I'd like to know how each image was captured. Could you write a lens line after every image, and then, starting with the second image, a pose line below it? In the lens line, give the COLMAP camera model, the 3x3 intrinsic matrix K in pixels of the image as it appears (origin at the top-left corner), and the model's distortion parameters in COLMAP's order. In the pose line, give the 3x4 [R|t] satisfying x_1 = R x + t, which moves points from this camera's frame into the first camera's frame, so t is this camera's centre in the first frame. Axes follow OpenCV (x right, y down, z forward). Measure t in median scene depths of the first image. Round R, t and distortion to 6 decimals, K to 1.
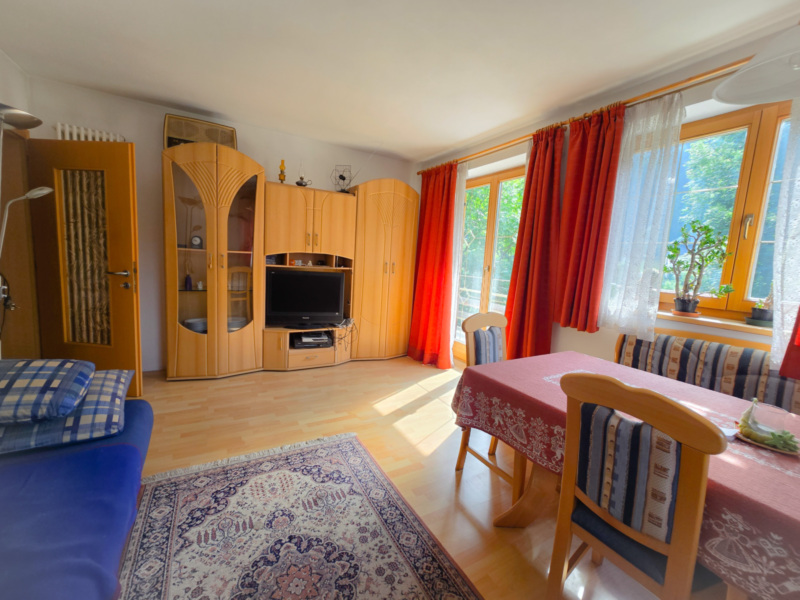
lens RADIAL K [[327.7, 0, 398.7], [0, 327.7, 298.8], [0, 0, 1]] dist [-0.003022, 0.000076]
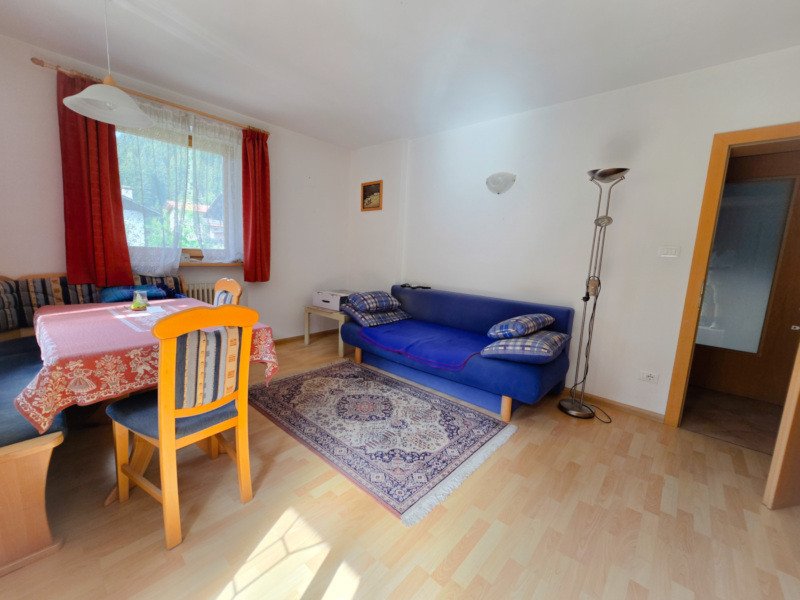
lens RADIAL K [[327.7, 0, 400.3], [0, 327.7, 296.8], [0, 0, 1]] dist [-0.003022, 0.000076]
pose [[-0.938814, -0.056933, -0.339687, 0.164644], [-0.141941, 0.962553, 0.230964, -0.219804], [0.313817, 0.265048, -0.911739, 2.072161]]
